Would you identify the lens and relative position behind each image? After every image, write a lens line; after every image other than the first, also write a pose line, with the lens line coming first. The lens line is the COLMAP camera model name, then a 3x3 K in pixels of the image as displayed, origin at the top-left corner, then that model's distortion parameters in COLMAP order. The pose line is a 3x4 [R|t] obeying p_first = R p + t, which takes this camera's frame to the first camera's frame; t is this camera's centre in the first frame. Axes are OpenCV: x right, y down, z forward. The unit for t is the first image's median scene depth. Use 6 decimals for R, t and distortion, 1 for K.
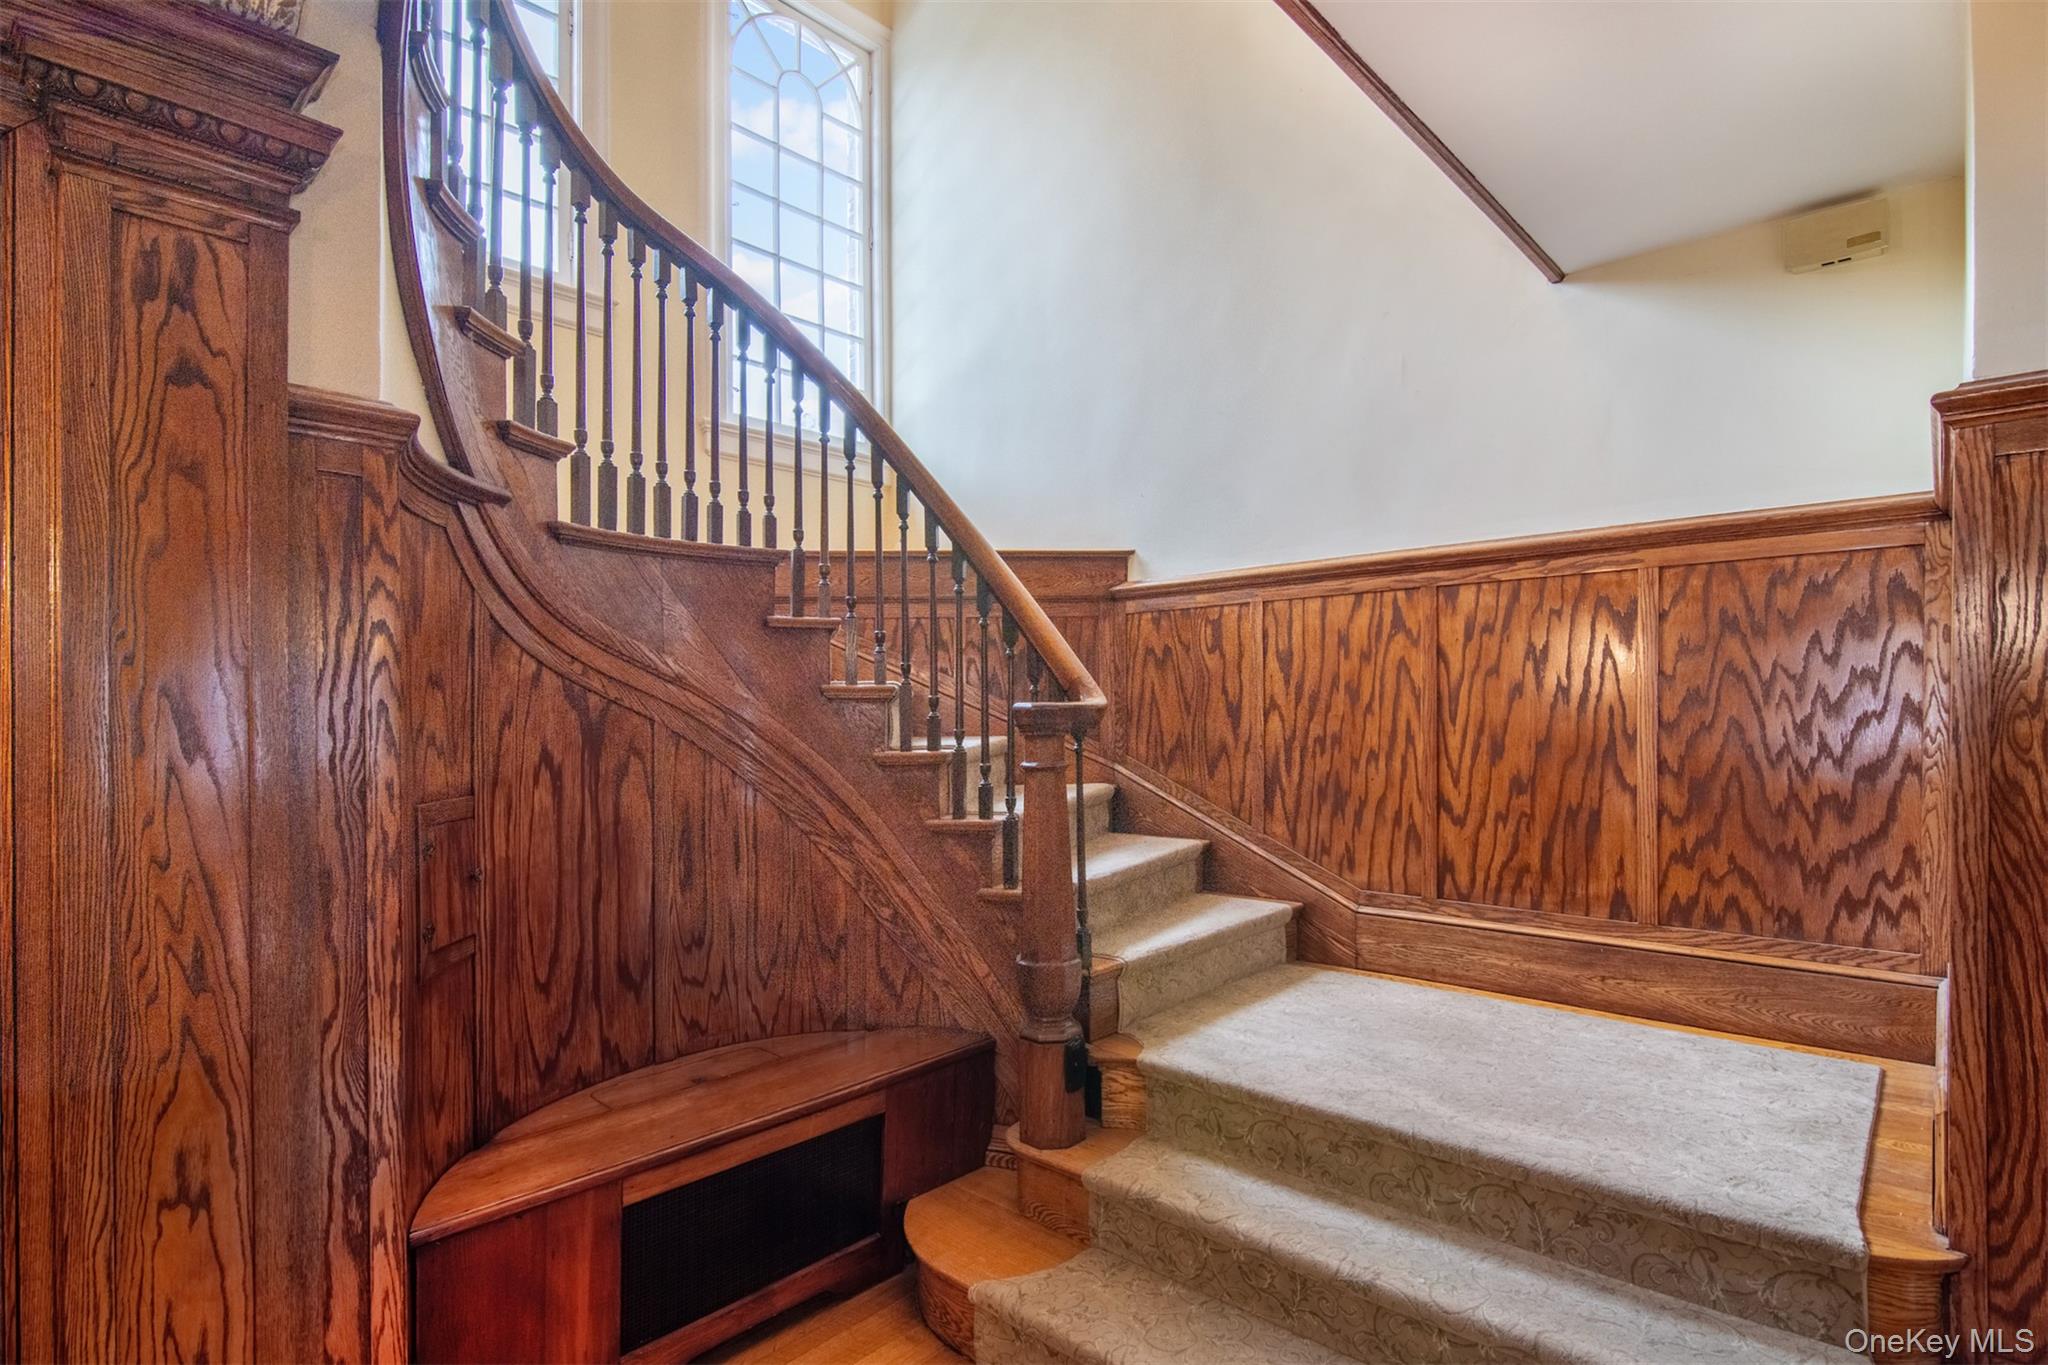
lens RADIAL K [[989.3, 0, 1030.7], [0, 989.3, 704.5], [0, 0, 1]] dist [-0.019843, -0.003588]
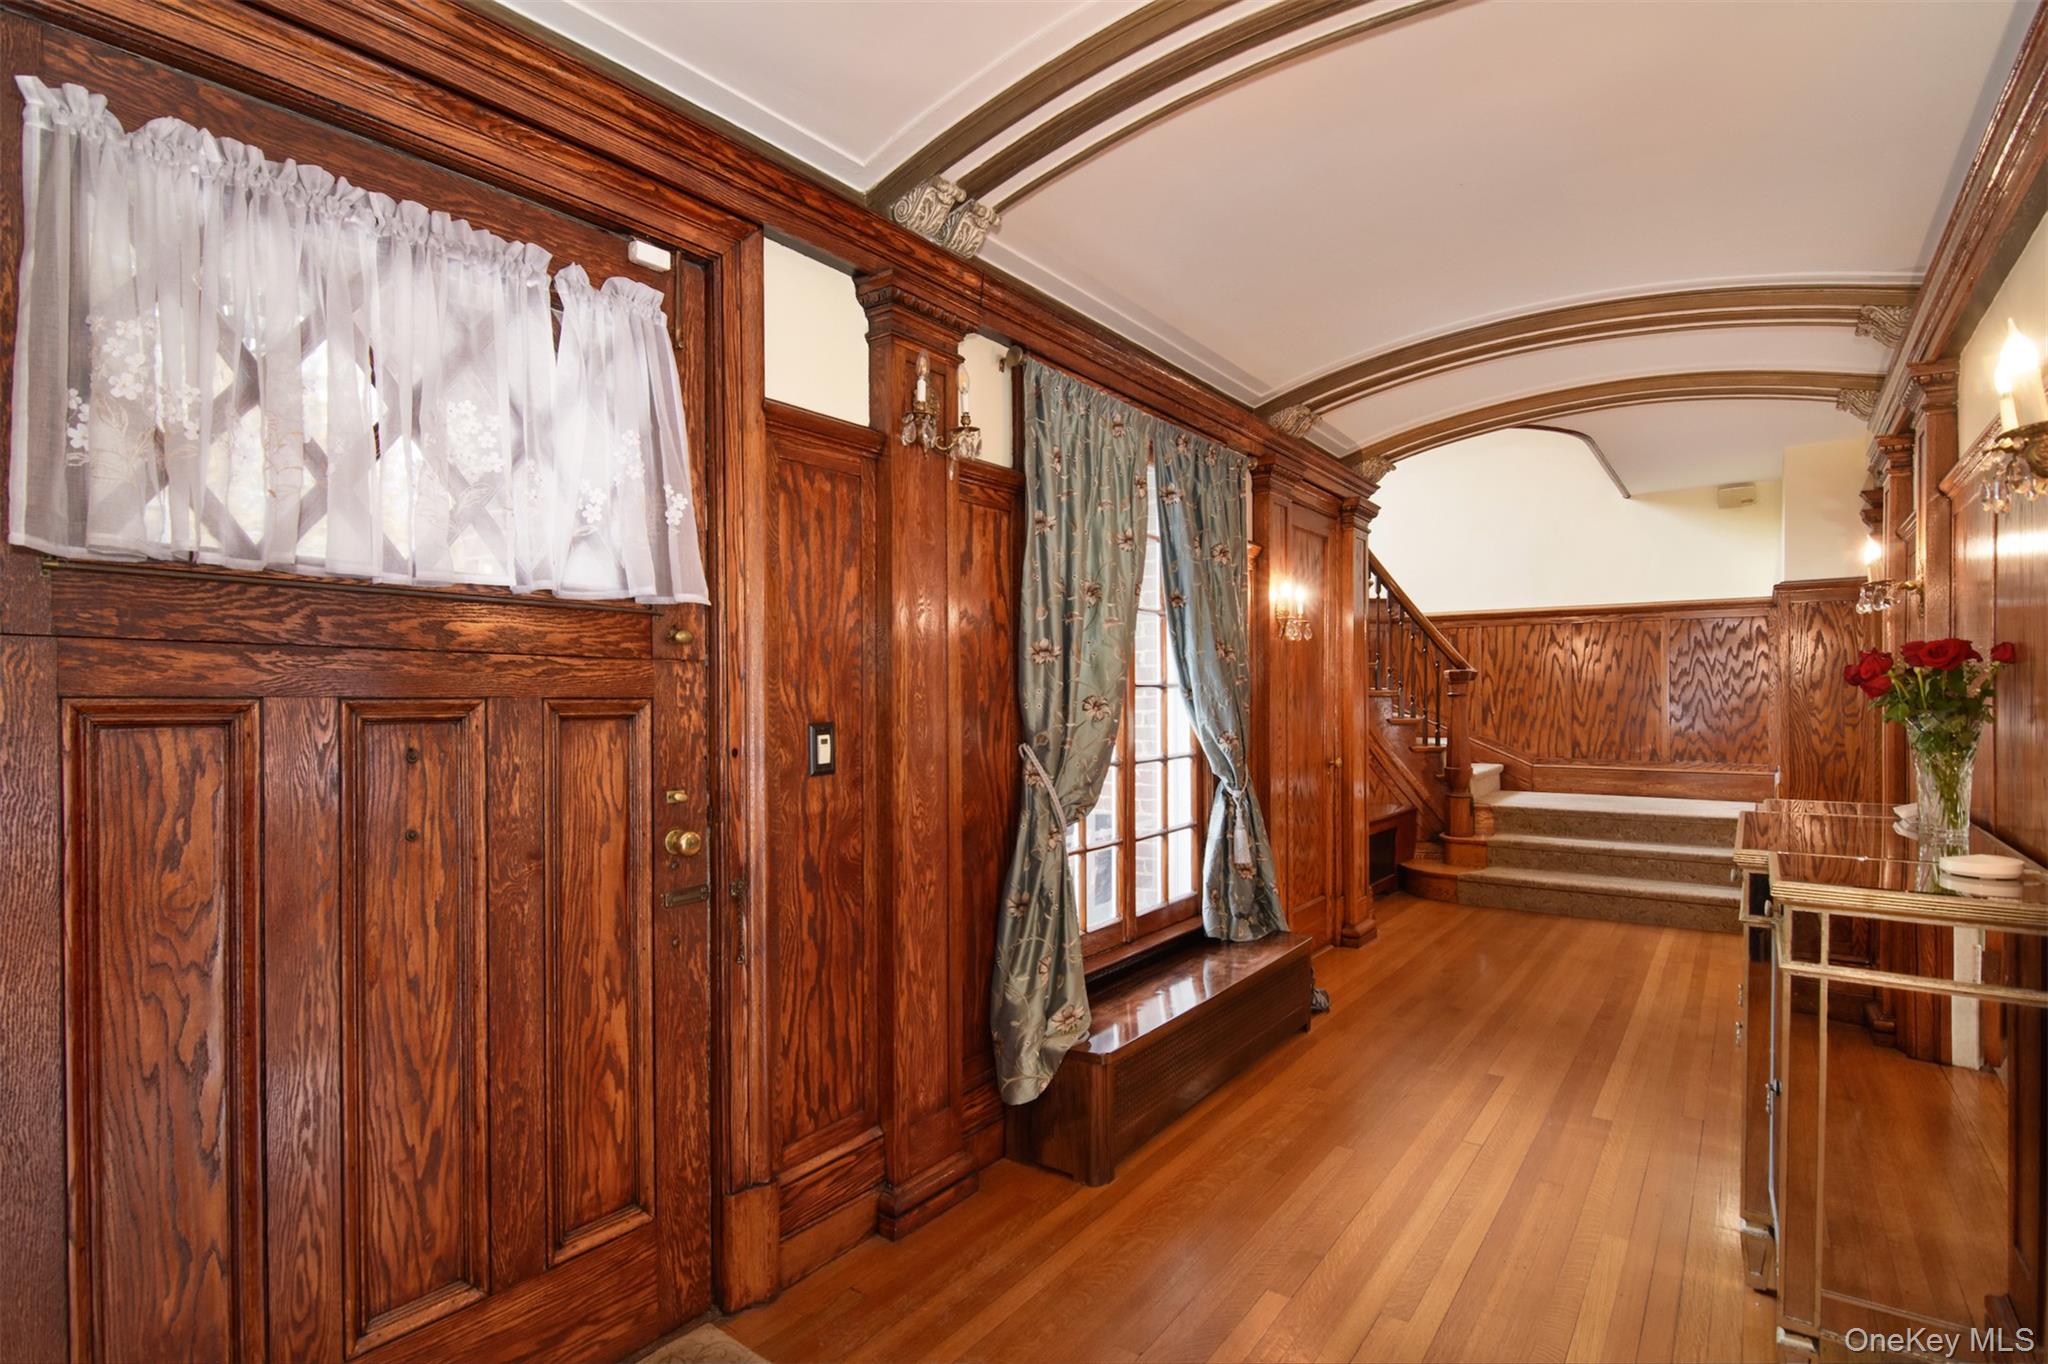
lens RADIAL K [[989.3, 0, 1007.1], [0, 989.3, 680.9], [0, 0, 1]] dist [-0.019843, -0.003588]
pose [[0.995115, 0.008840, 0.098324, -1.266121], [-0.008164, 0.999940, -0.007282, 0.047664], [-0.098382, 0.006443, 0.995128, -1.301191]]
